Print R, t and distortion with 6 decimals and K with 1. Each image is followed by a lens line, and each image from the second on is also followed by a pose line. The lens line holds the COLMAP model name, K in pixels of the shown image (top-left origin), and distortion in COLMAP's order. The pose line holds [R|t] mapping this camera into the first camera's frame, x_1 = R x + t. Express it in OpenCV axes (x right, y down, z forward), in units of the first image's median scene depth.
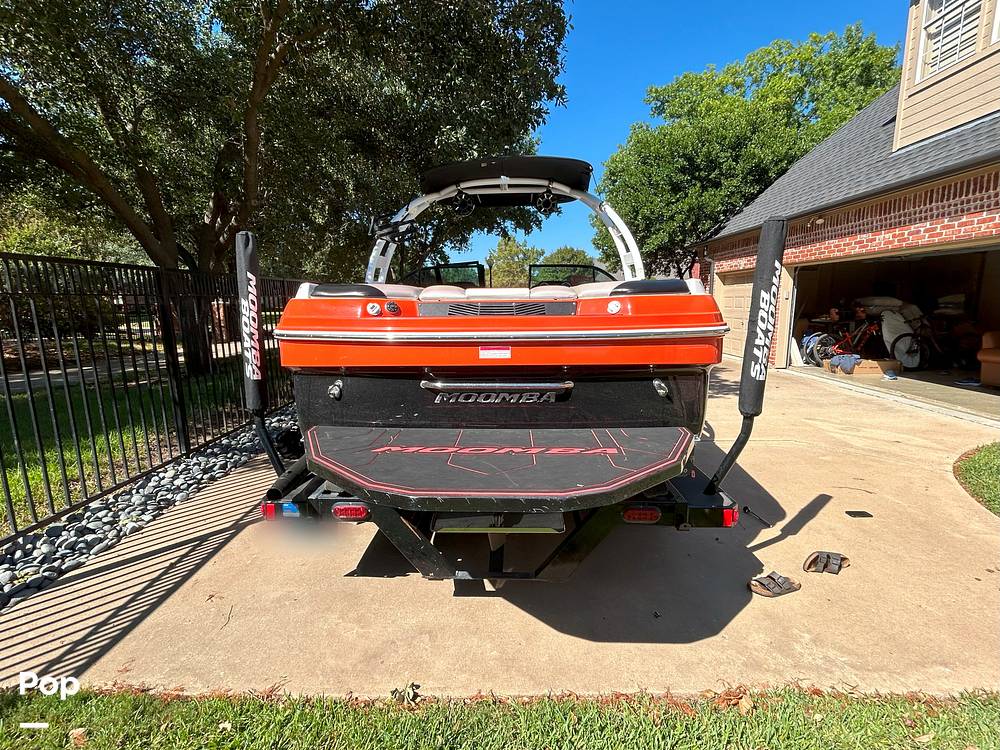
lens RADIAL K [[439.8, 0, 499.4], [0, 439.8, 373.8], [0, 0, 1]] dist [0.000555, 0.000093]
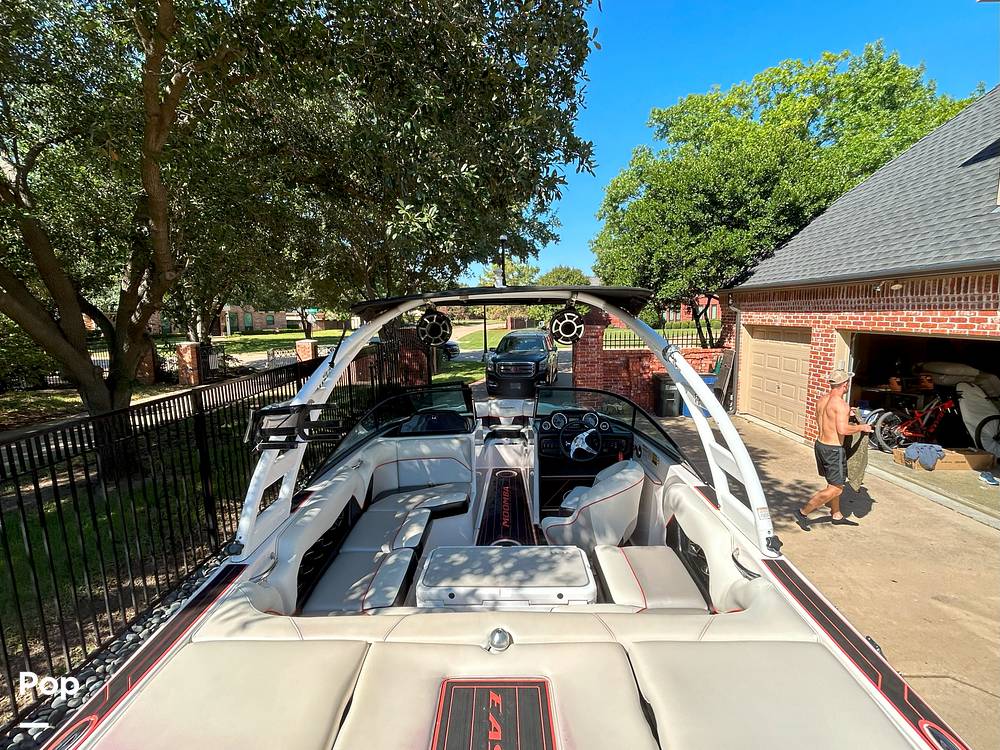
lens RADIAL K [[439.8, 0, 500.0], [0, 439.8, 375.0], [0, 0, 1]] dist [0.000555, 0.000093]
pose [[0.999885, -0.010109, 0.011325, 0.001835], [0.010394, 0.999623, -0.025403, -0.139113], [-0.011064, 0.025518, 0.999613, 0.173125]]
